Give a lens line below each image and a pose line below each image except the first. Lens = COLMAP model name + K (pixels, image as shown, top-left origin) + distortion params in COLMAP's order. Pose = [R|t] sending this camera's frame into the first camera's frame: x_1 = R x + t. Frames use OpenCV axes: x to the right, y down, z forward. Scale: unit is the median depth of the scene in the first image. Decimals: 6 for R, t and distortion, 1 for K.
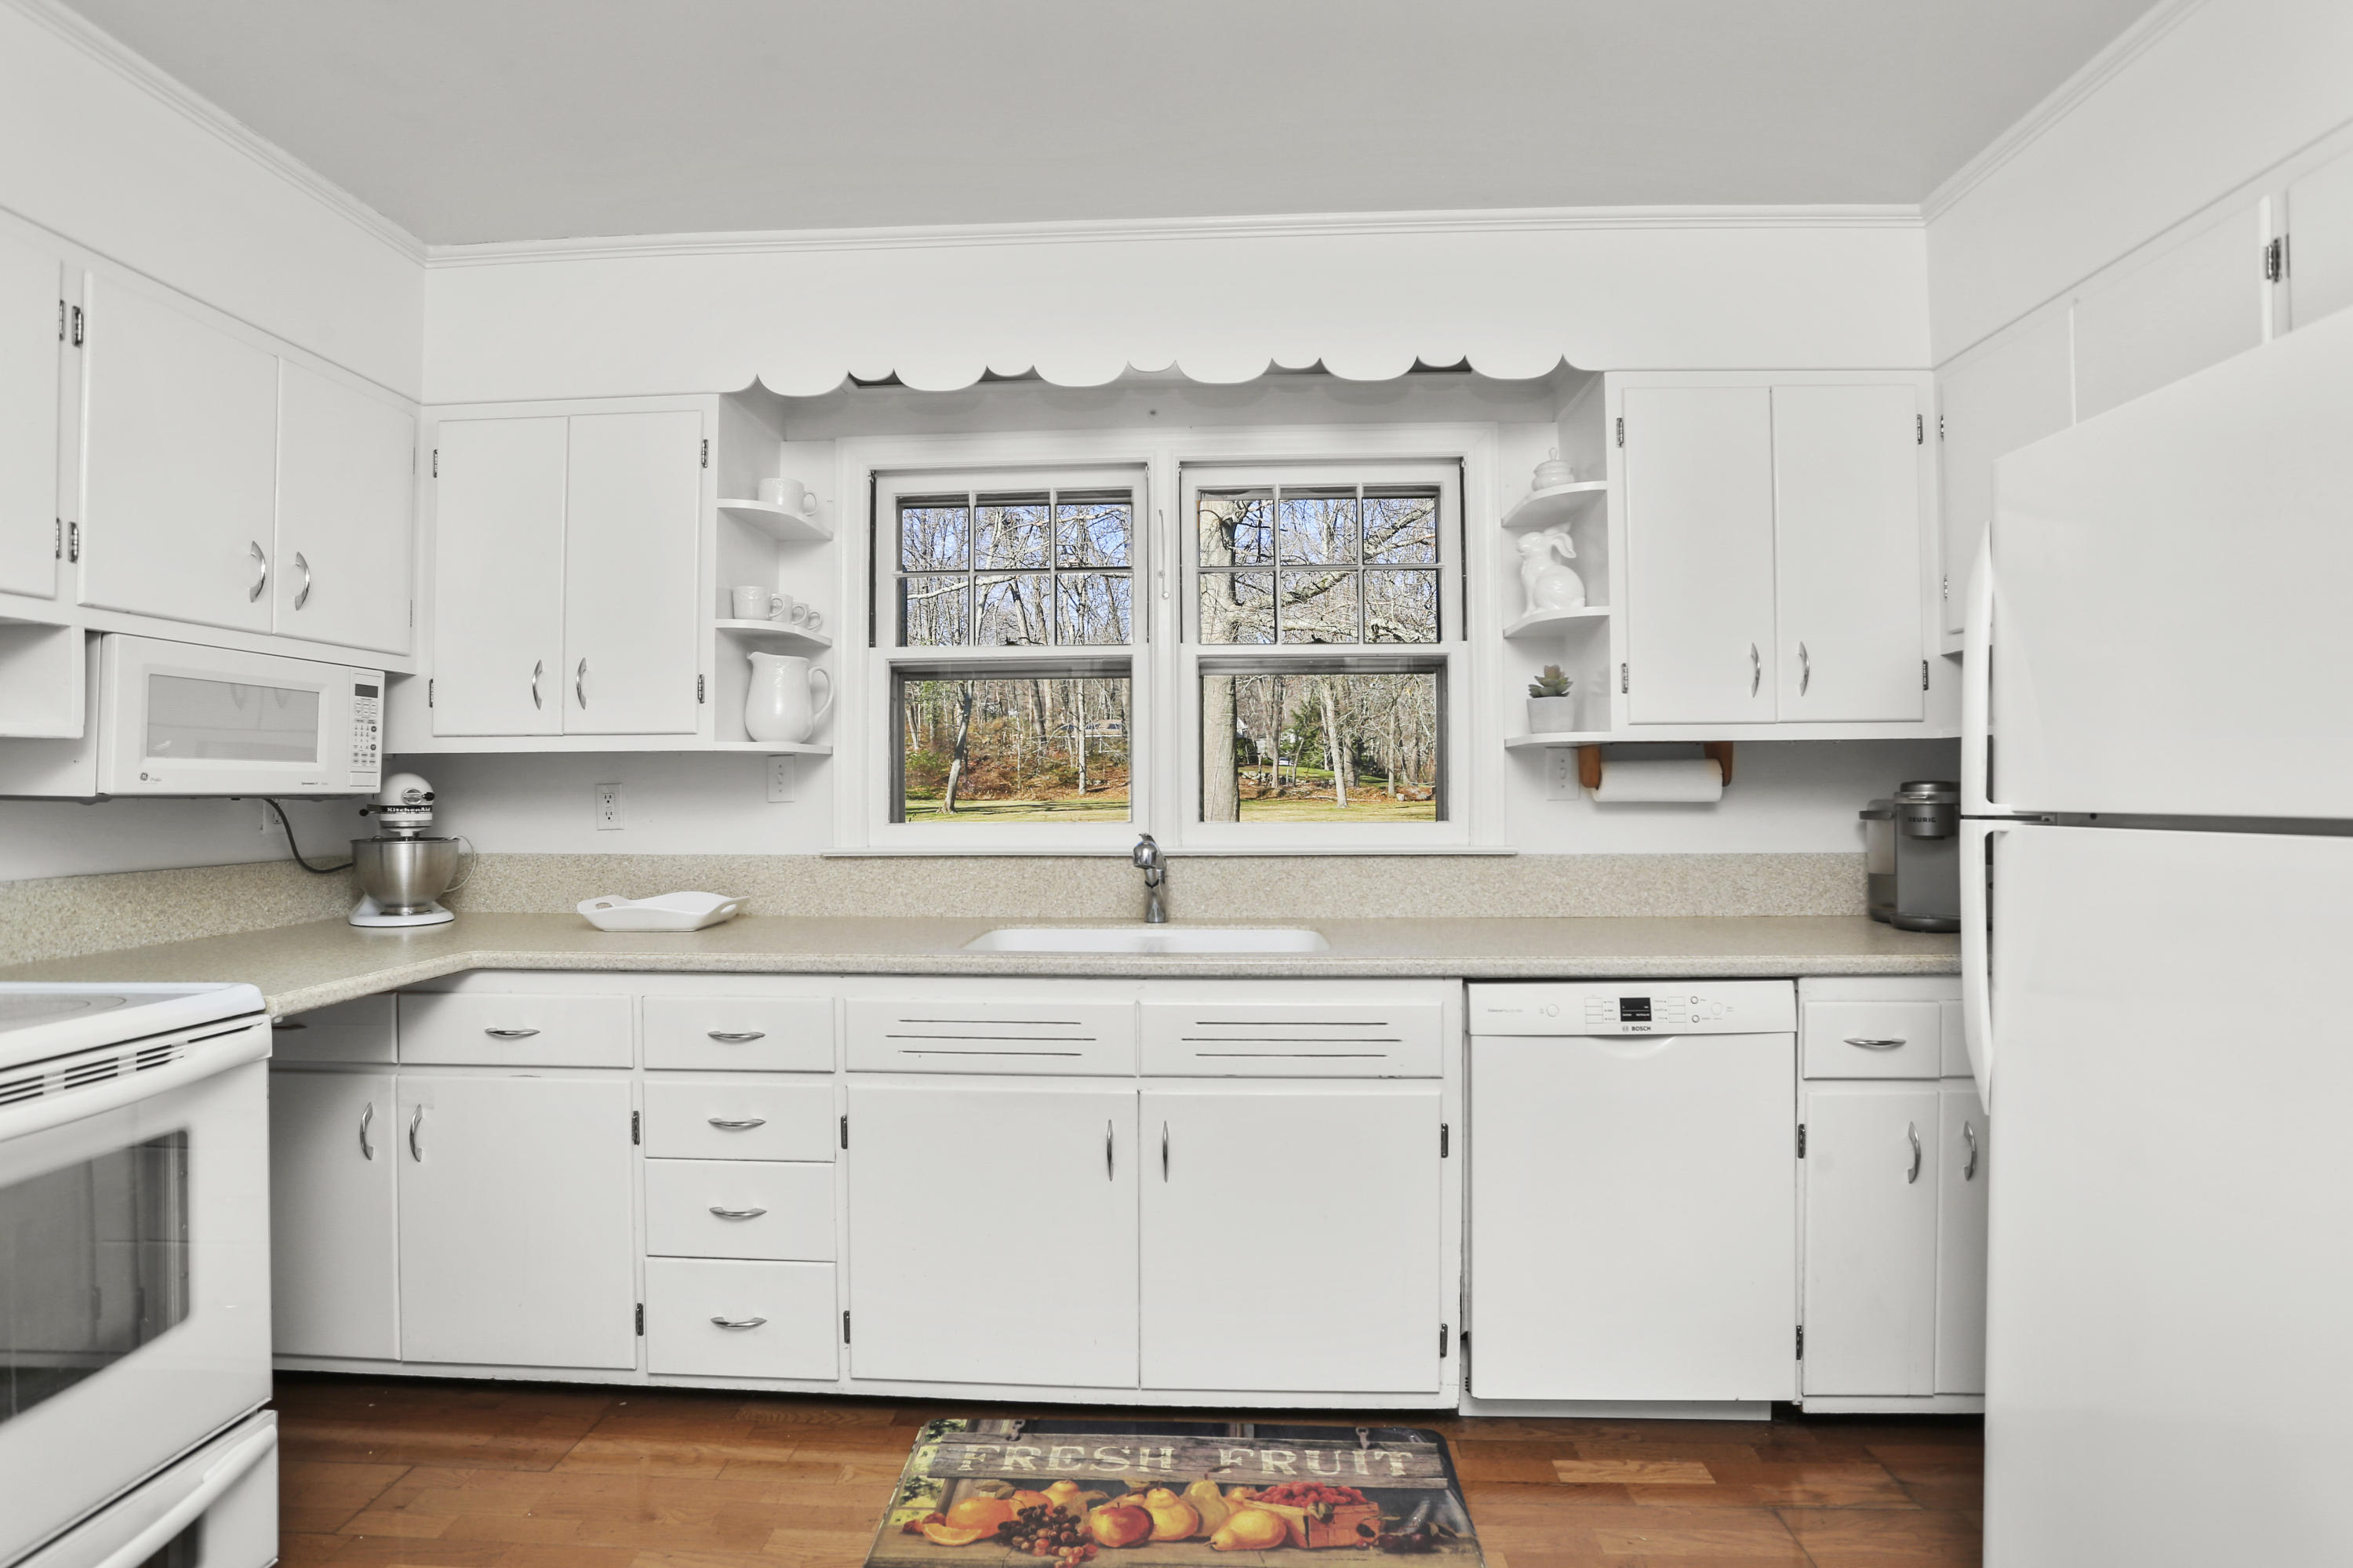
lens RADIAL K [[1167.0, 0, 1173.6], [0, 1167.0, 759.2], [0, 0, 1]] dist [-0.079890, 0.037973]
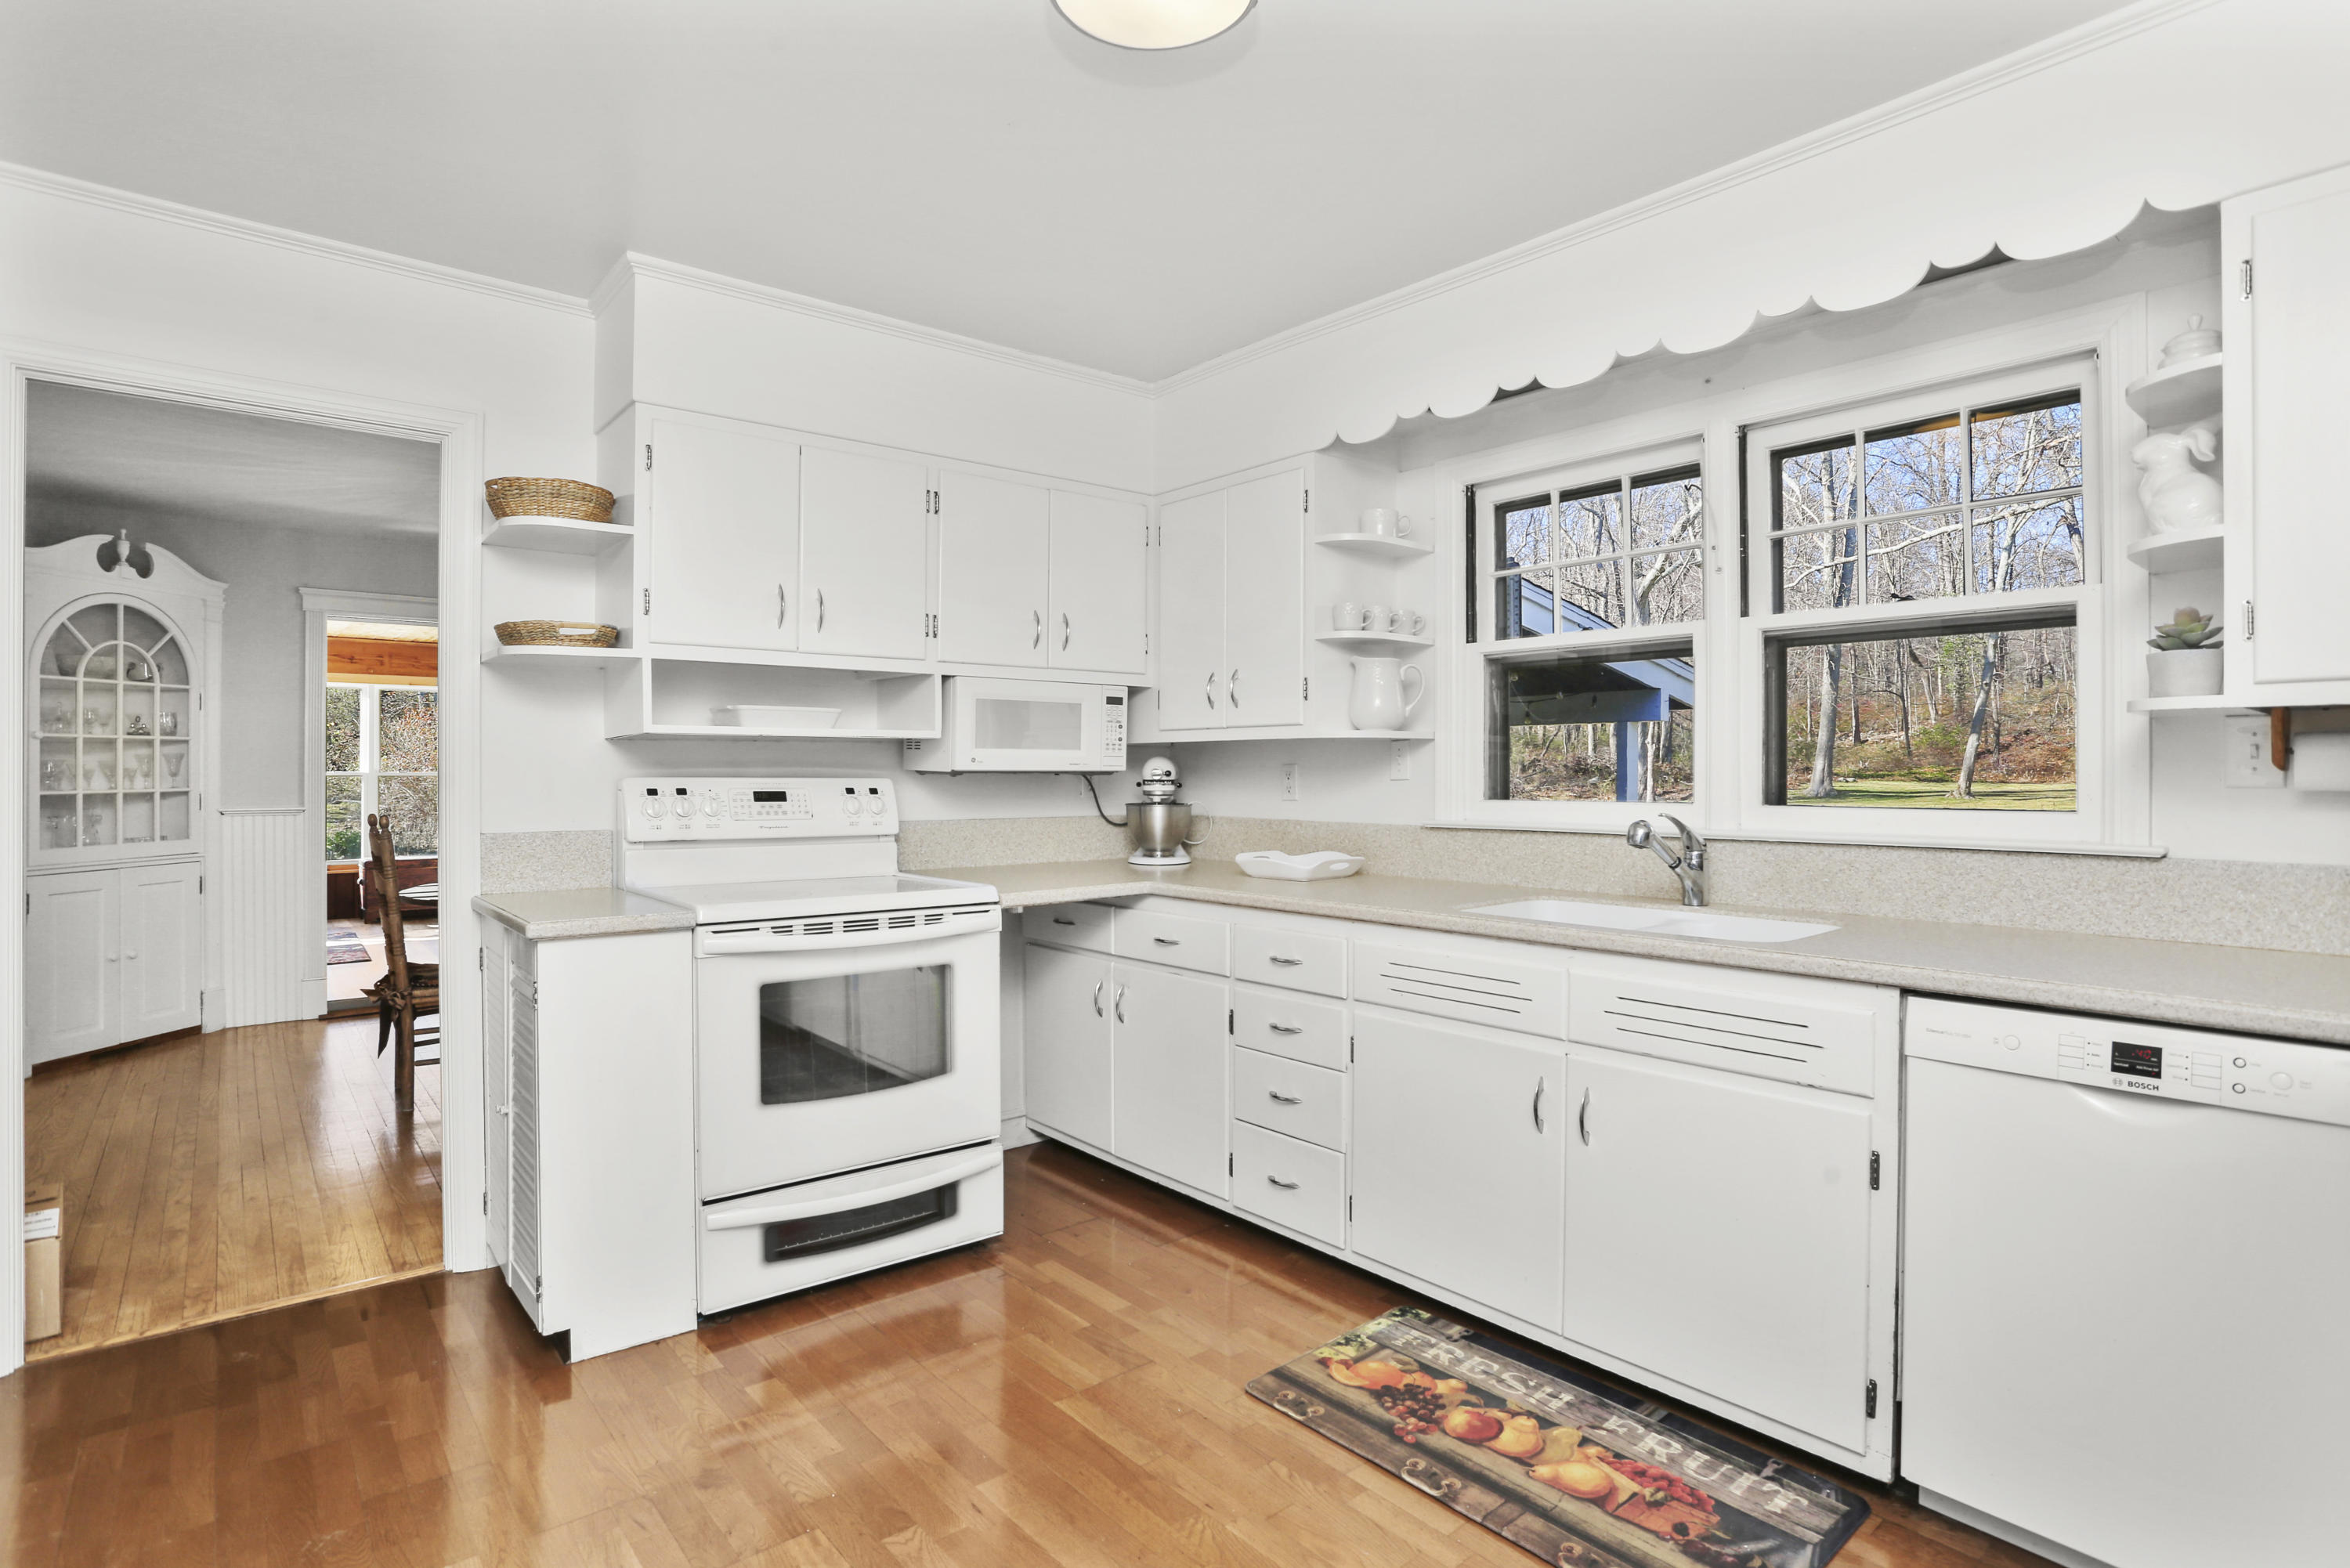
lens RADIAL K [[1183.9, 0, 1147.2], [0, 1183.9, 754.4], [0, 0, 1]] dist [-0.076051, 0.033473]
pose [[0.668151, -0.005299, -0.744007, 0.497500], [0.015140, 0.999864, 0.006475, -0.000516], [0.743872, -0.015591, 0.668140, 0.007551]]
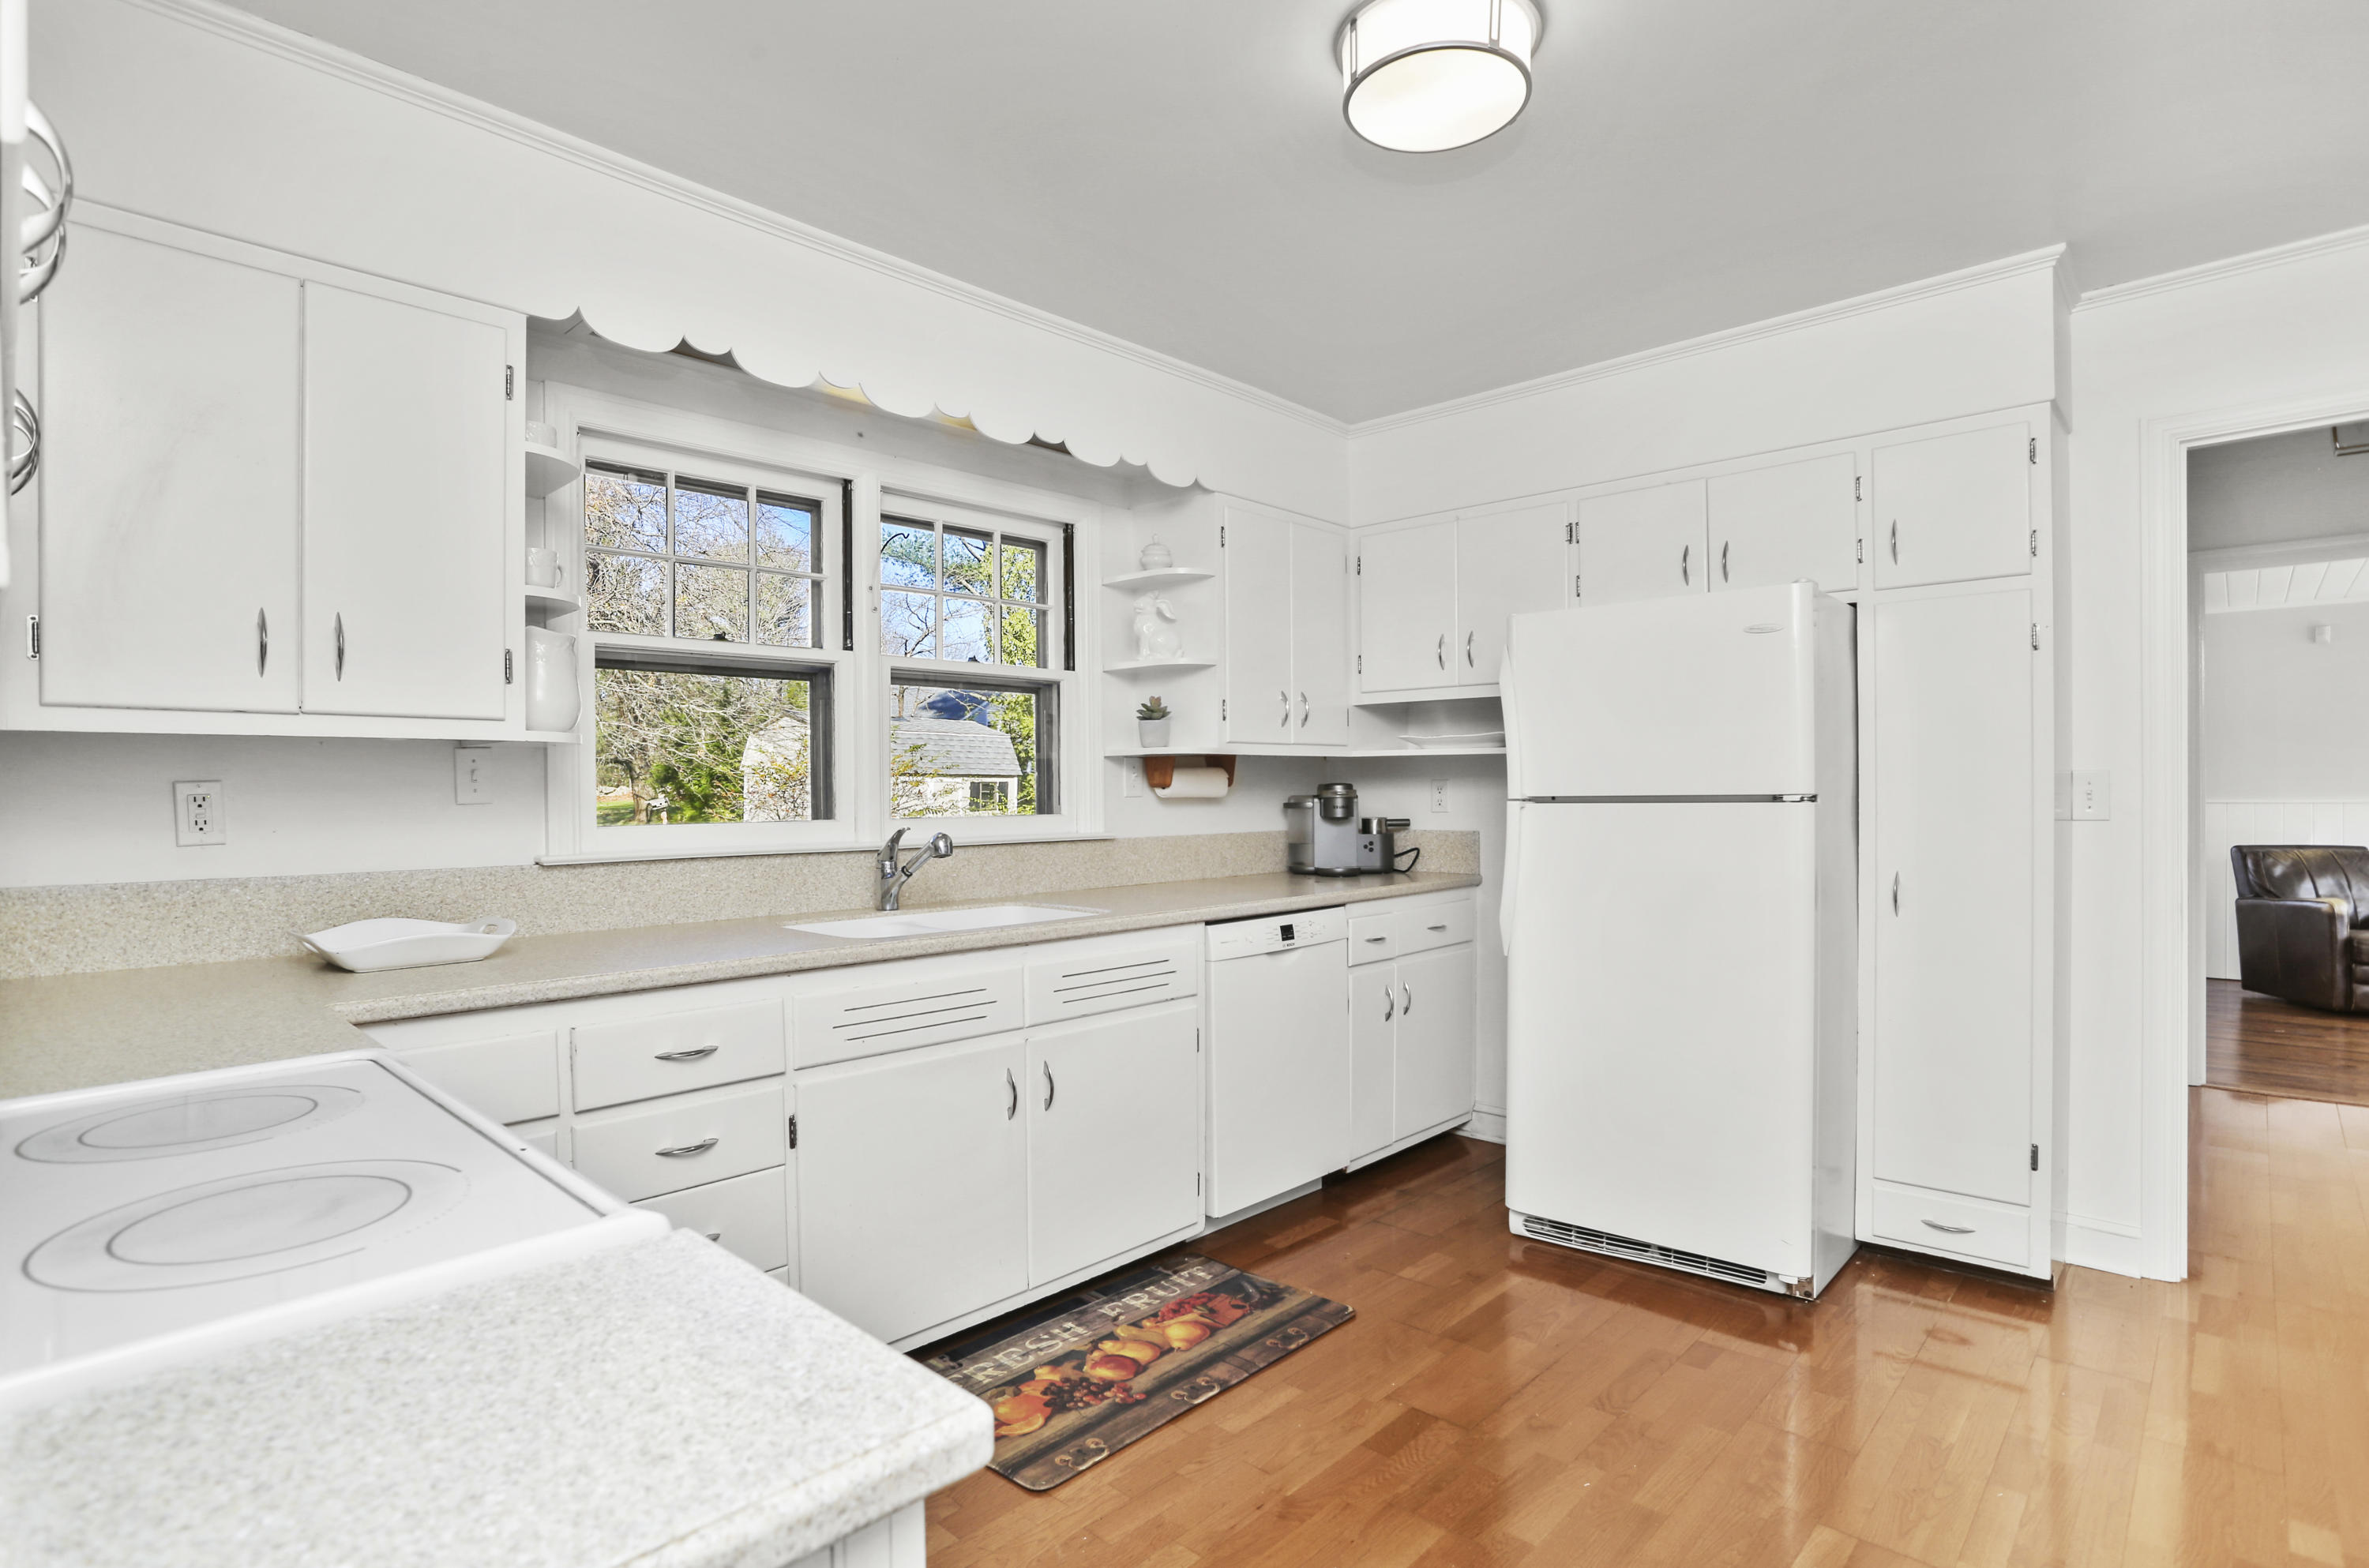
lens RADIAL K [[1206.1, 0, 1184.5], [0, 1206.1, 784.0], [0, 0, 1]] dist [-0.042773, 0.000295]
pose [[0.639347, 0.002652, 0.768914, -0.861881], [-0.017535, 0.999784, 0.011132, 0.005825], [-0.768719, -0.020601, 0.639255, 0.084600]]
